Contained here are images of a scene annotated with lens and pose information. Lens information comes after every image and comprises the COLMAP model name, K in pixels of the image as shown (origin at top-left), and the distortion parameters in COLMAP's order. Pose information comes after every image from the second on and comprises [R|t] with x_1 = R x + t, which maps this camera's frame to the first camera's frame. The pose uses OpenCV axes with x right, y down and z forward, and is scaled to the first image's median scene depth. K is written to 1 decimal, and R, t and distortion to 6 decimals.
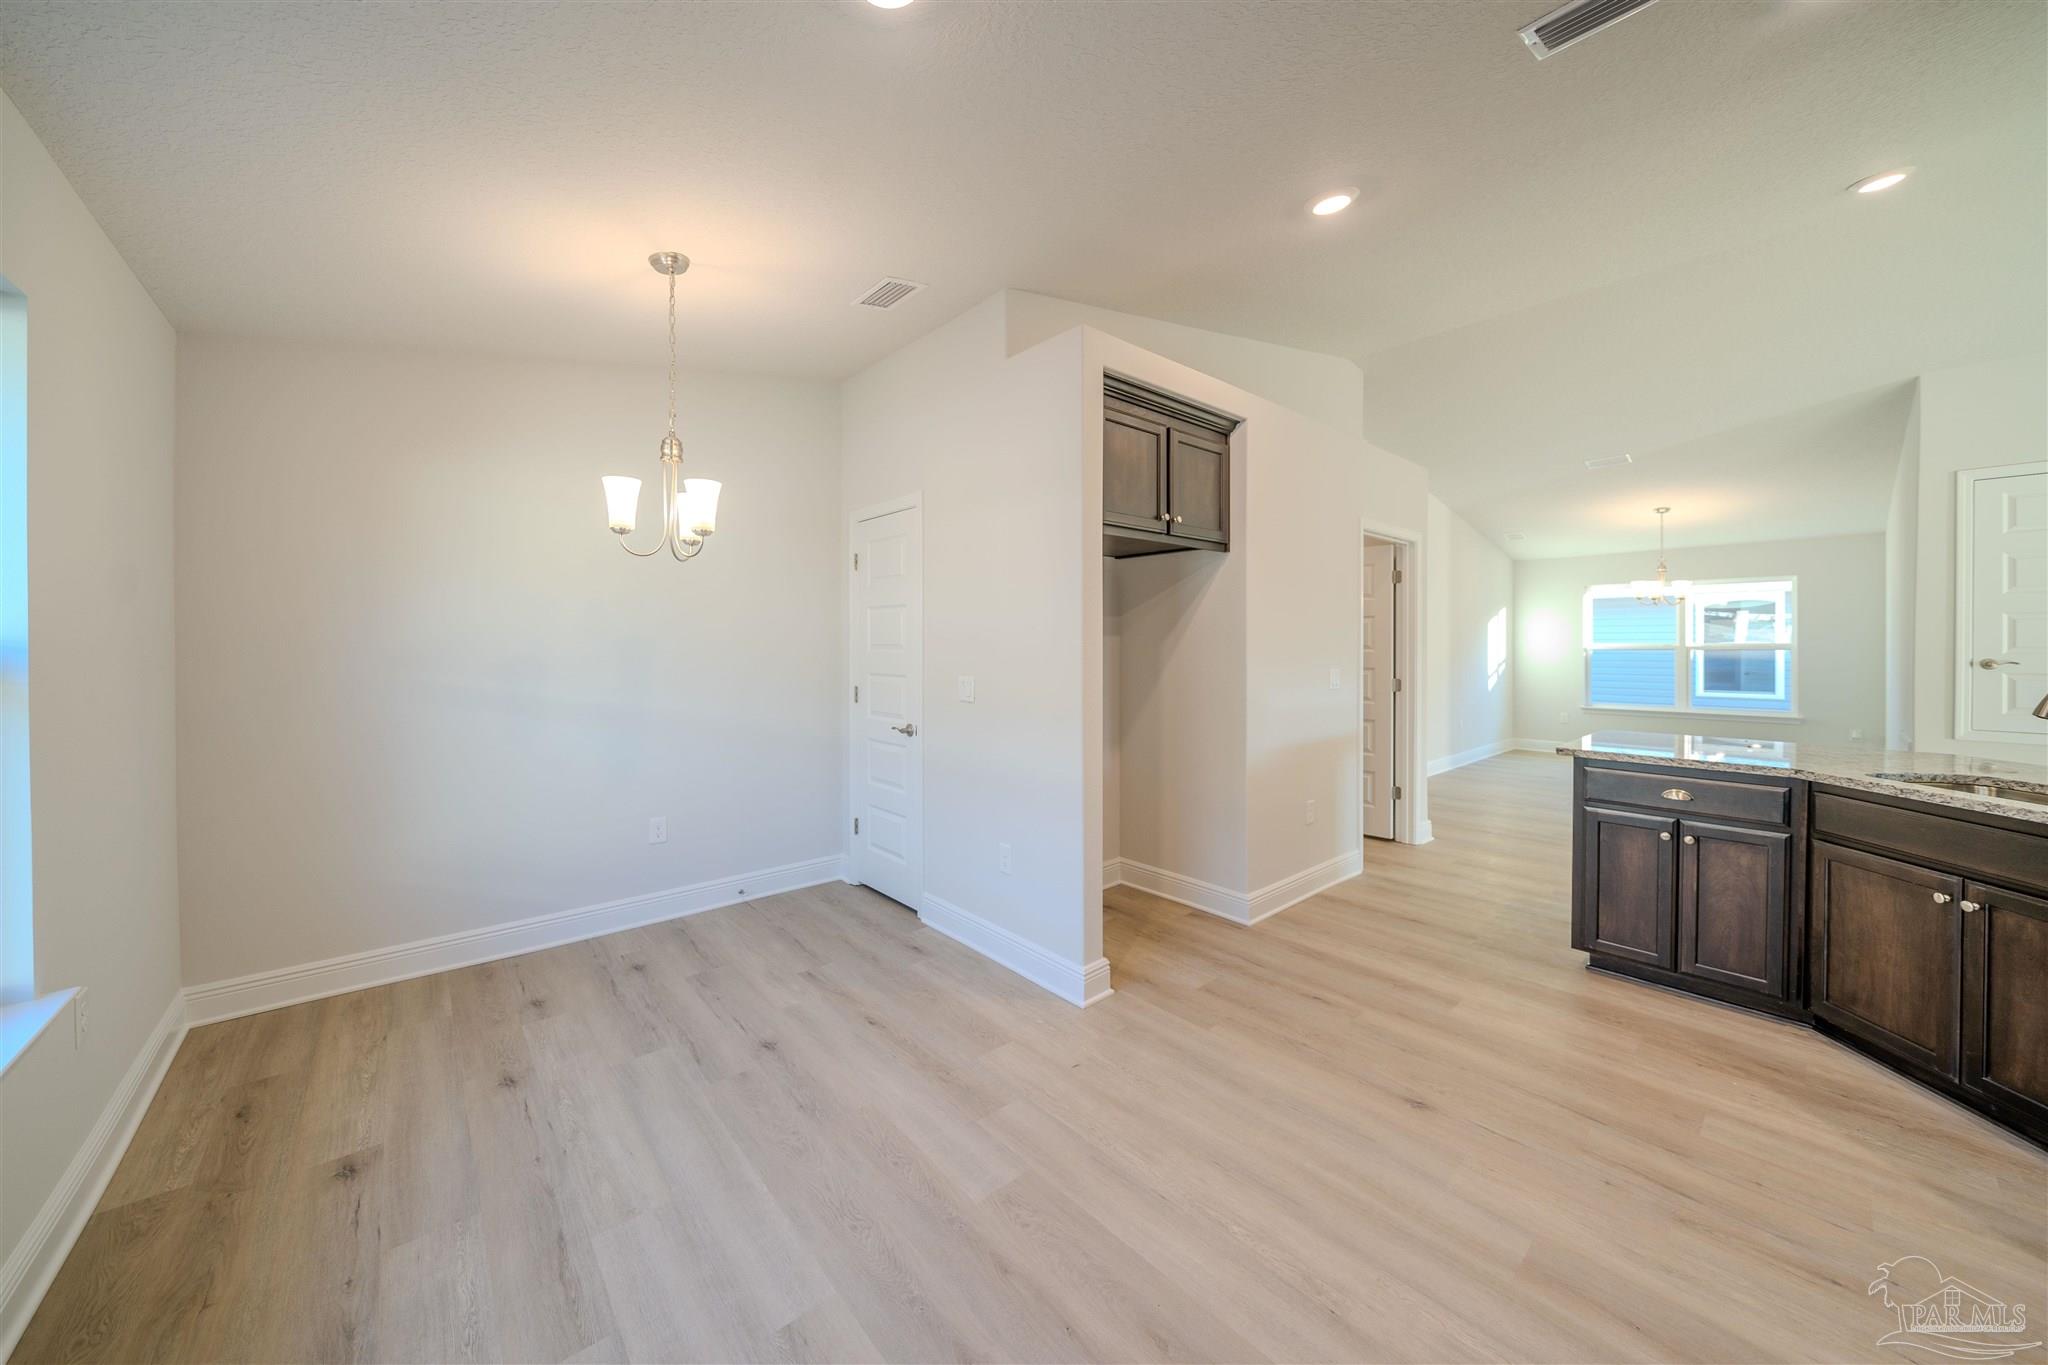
lens RADIAL K [[724.2, 0, 1016.2], [0, 724.2, 640.0], [0, 0, 1]] dist [-0.000863, 0.000078]
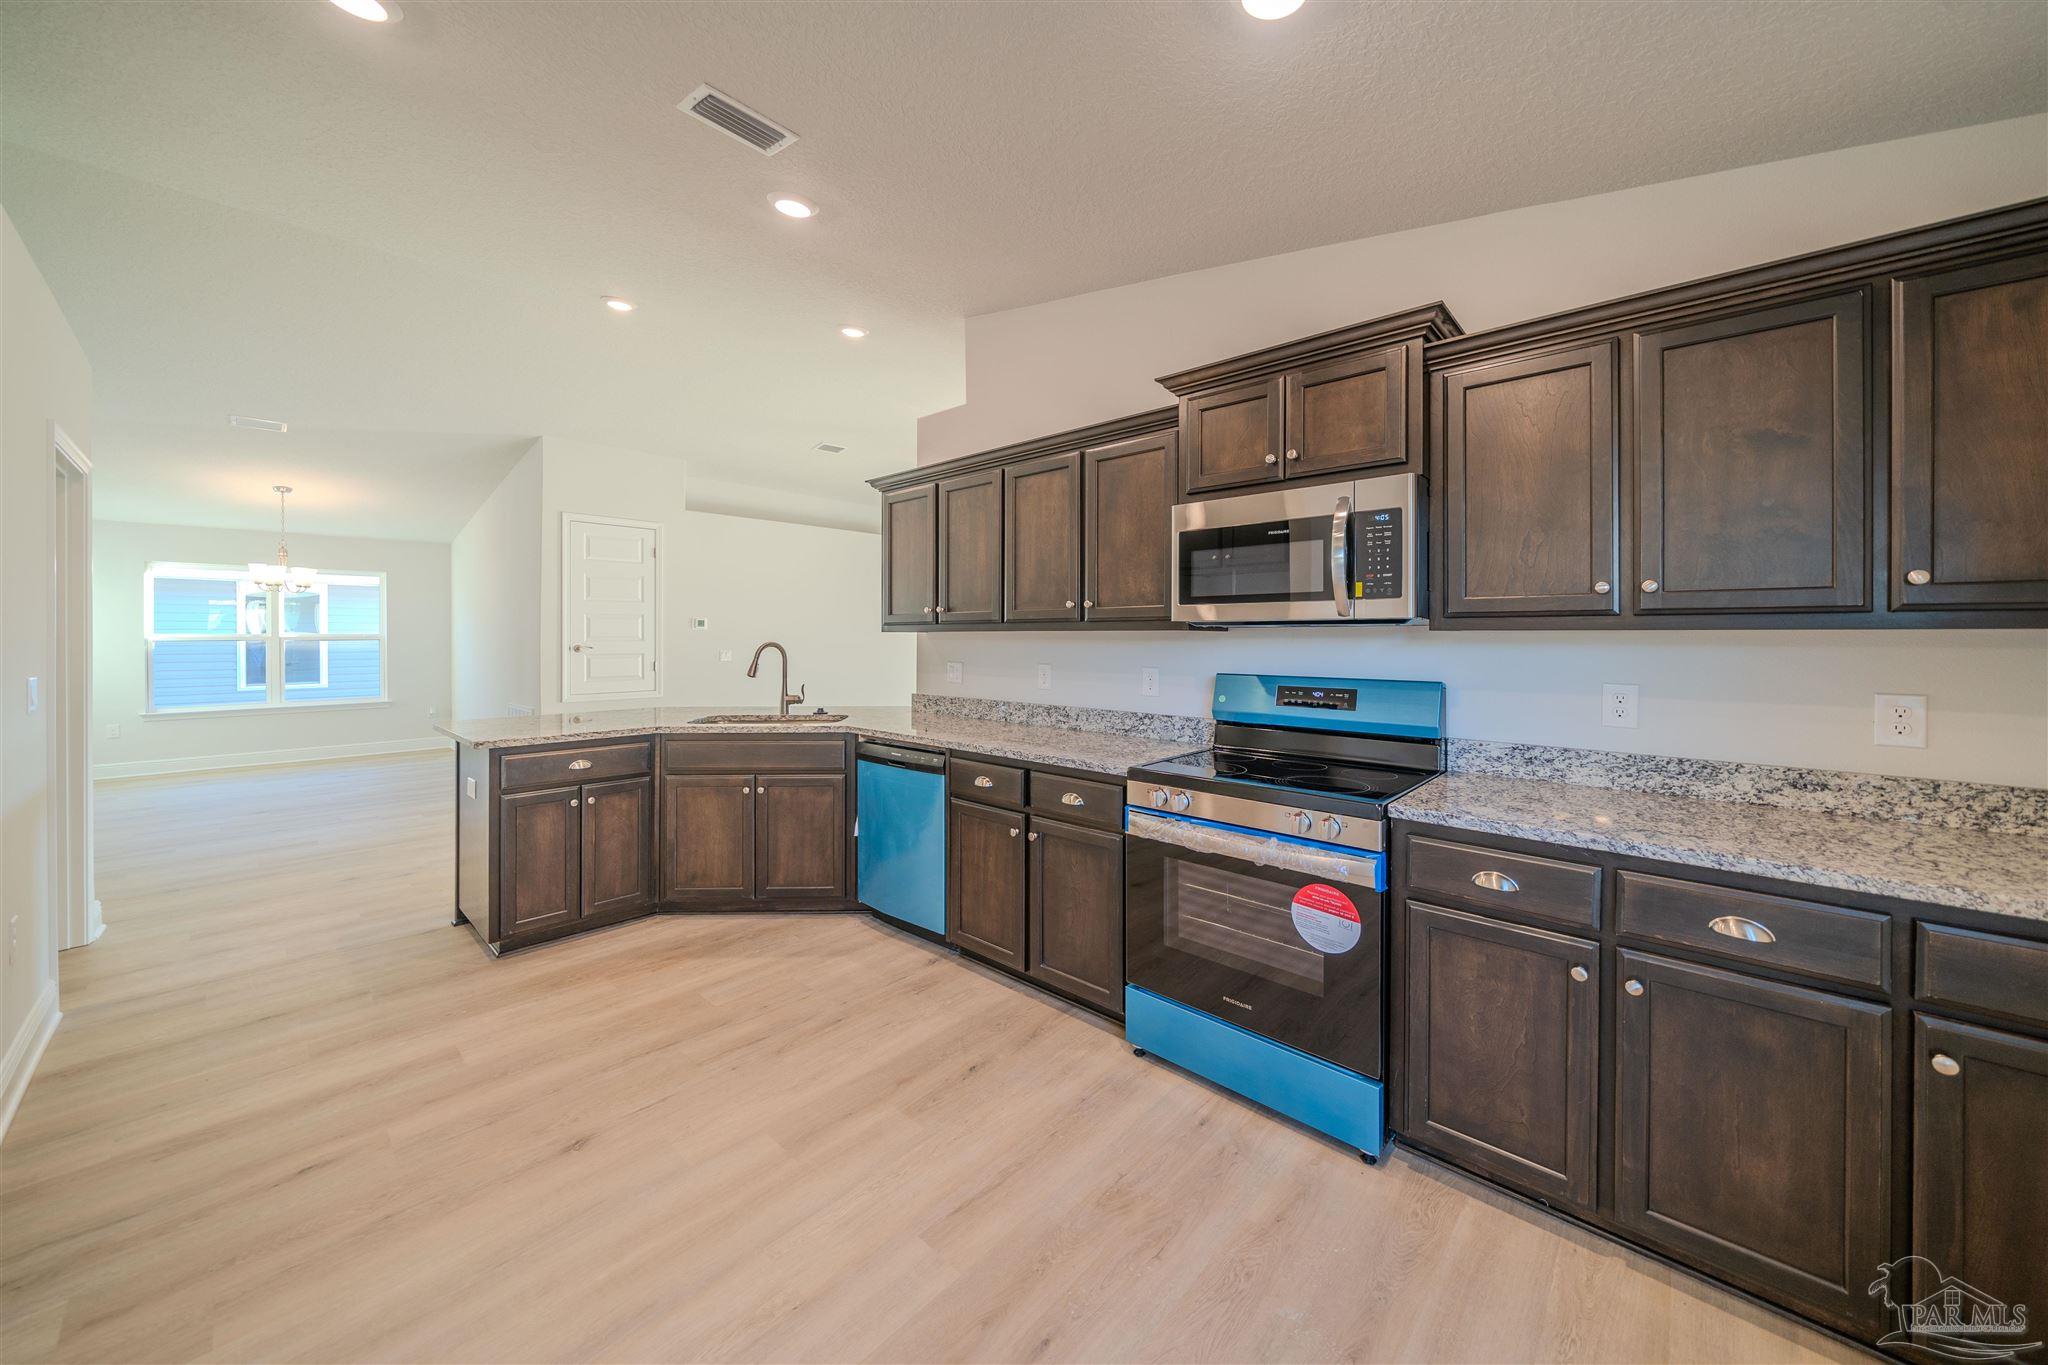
lens RADIAL K [[724.2, 0, 1016.2], [0, 724.2, 640.0], [0, 0, 1]] dist [-0.000863, 0.000078]
pose [[-0.102194, -0.005807, 0.994748, -0.313393], [-0.005891, 0.999969, 0.005232, 0.005417], [-0.994747, -0.005325, -0.102225, 0.442818]]
